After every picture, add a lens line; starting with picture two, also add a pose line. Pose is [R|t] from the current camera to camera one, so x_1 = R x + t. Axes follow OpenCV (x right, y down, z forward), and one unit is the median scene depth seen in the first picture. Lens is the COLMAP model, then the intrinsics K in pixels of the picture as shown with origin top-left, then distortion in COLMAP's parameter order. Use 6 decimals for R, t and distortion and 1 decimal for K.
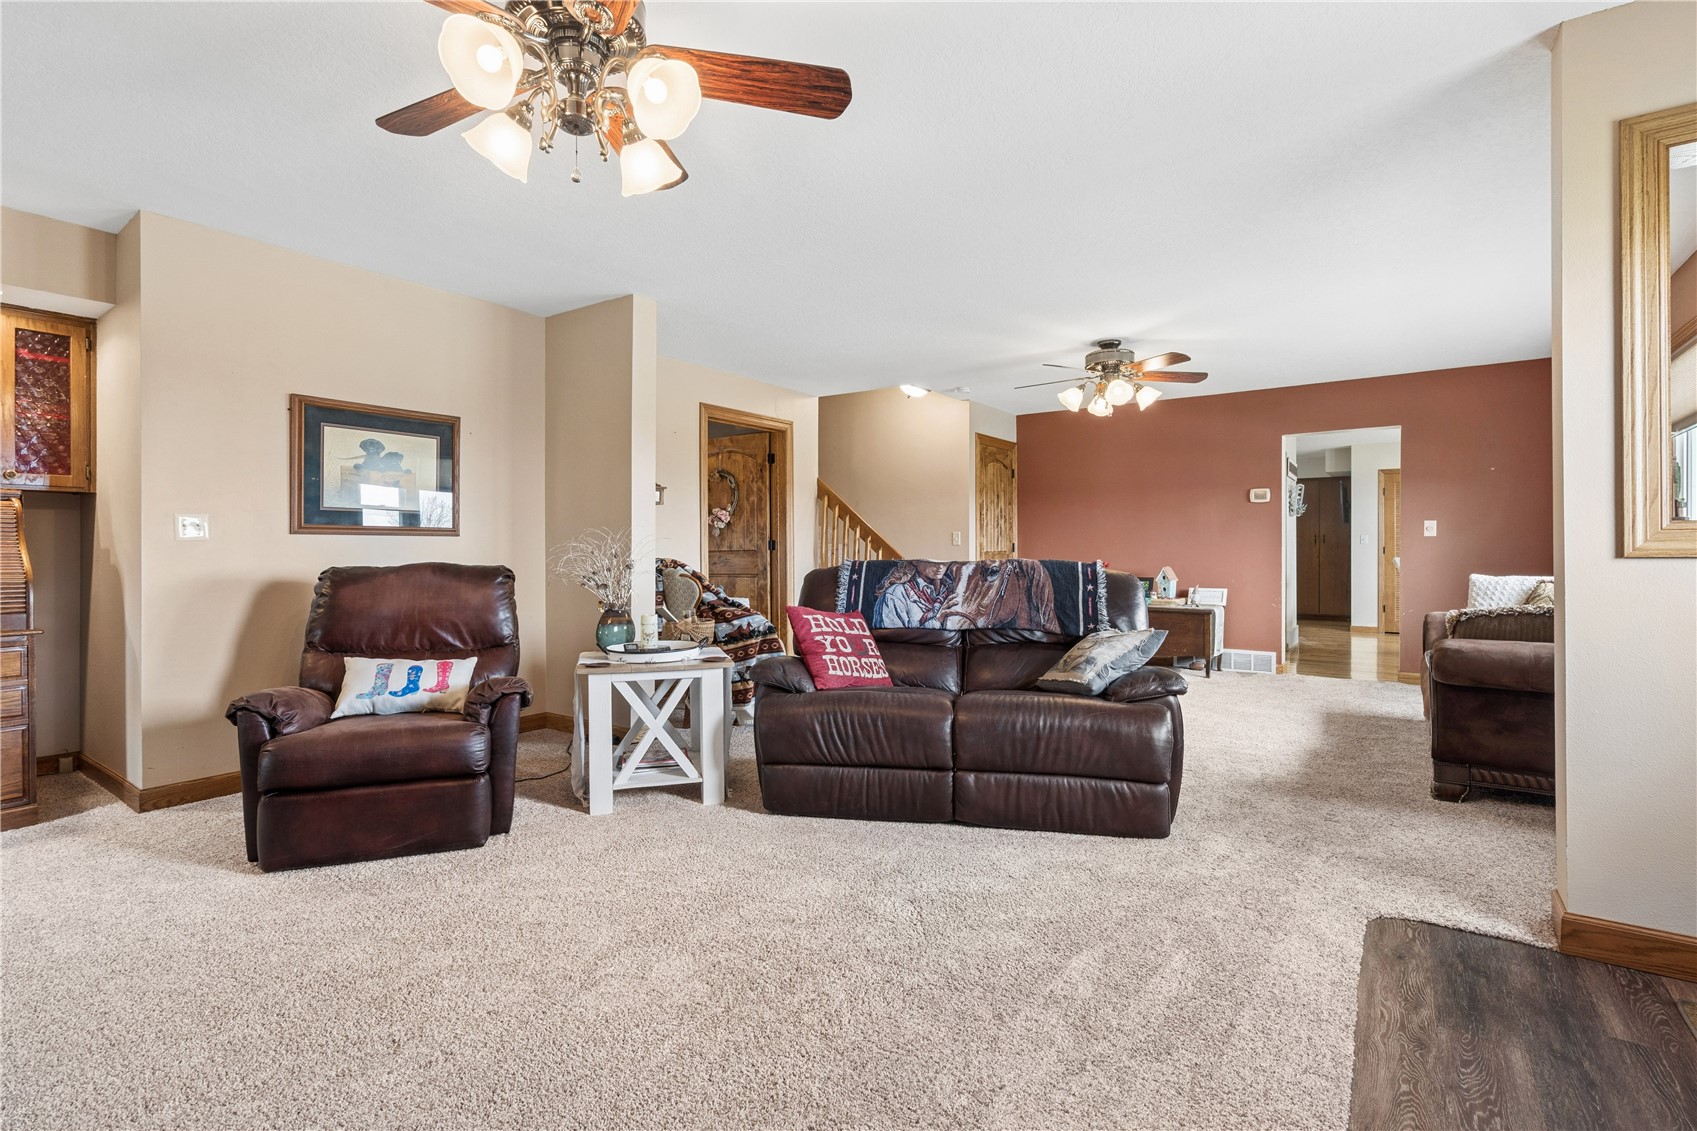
lens RADIAL K [[781.7, 0, 849.4], [0, 781.7, 560.6], [0, 0, 1]] dist [0.003649, 0.001288]
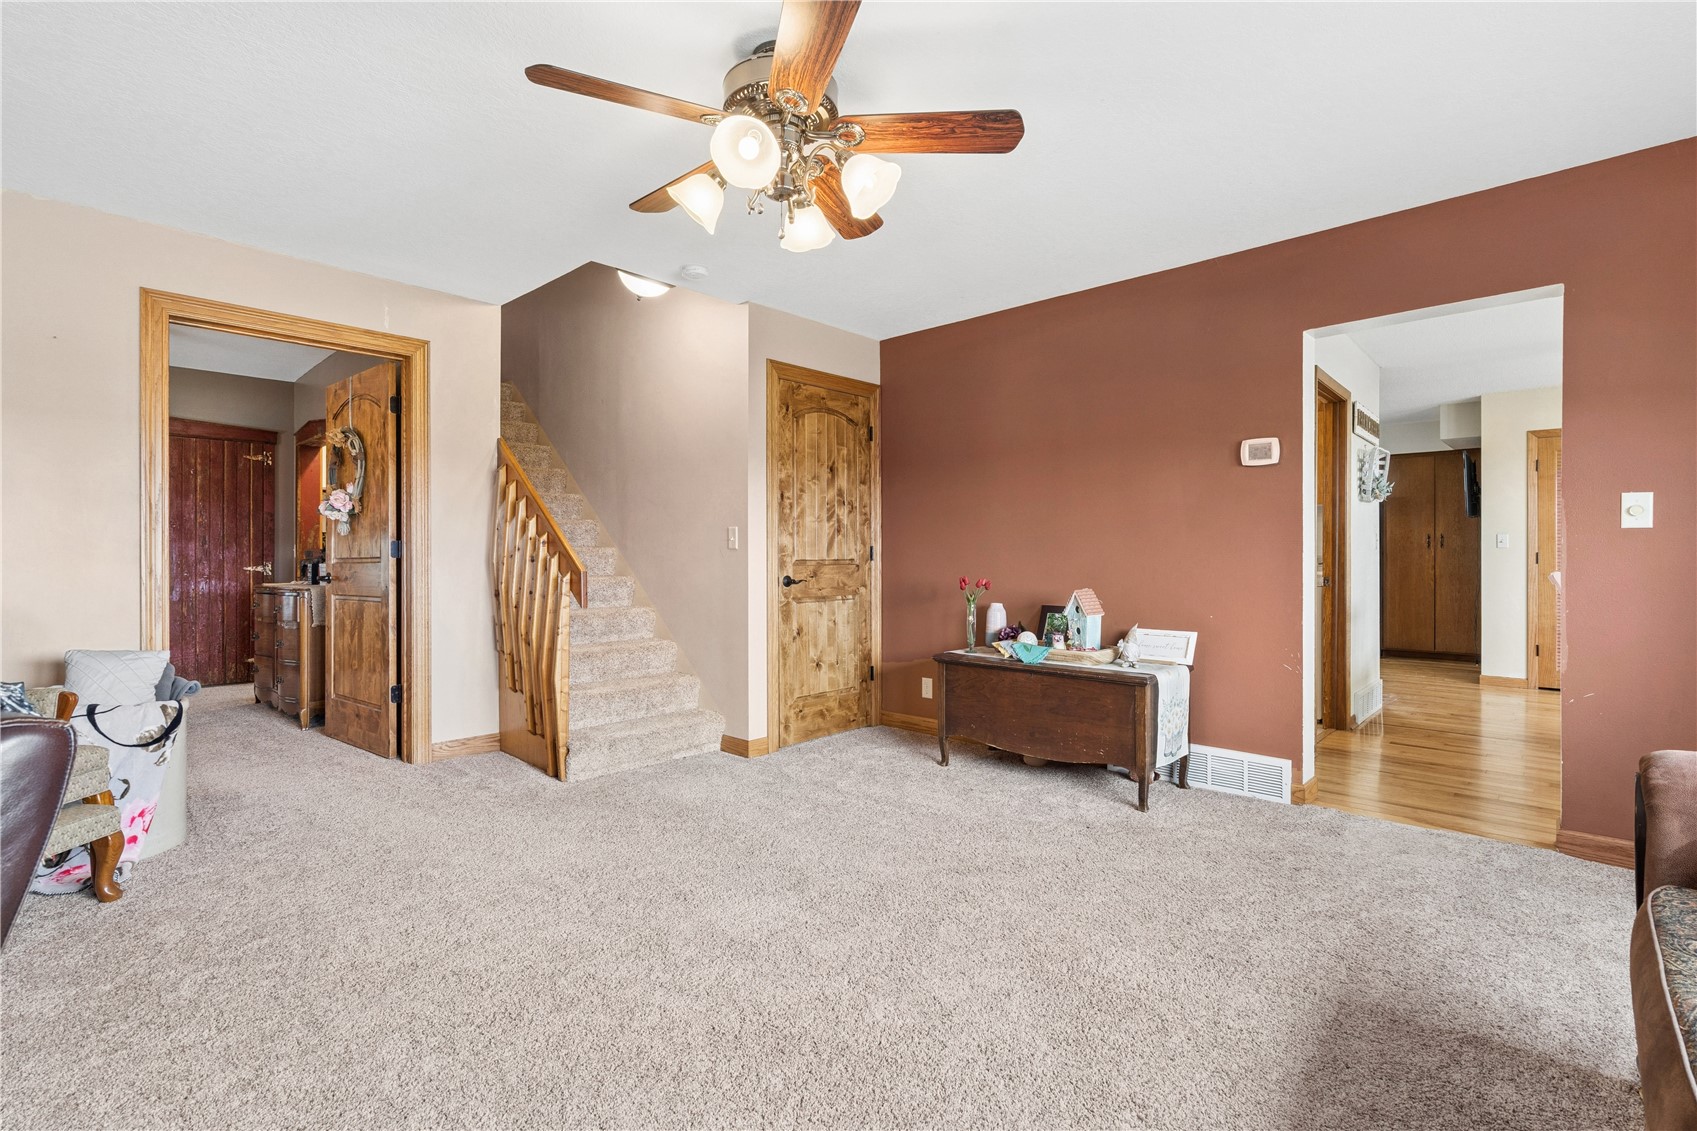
lens RADIAL K [[781.7, 0, 848.9], [0, 781.7, 559.0], [0, 0, 1]] dist [0.003649, 0.001288]
pose [[0.991884, 0.001016, -0.127143, 0.300824], [-0.002303, 0.999948, -0.009977, -0.006641], [0.127126, 0.010189, 0.991834, 0.425958]]
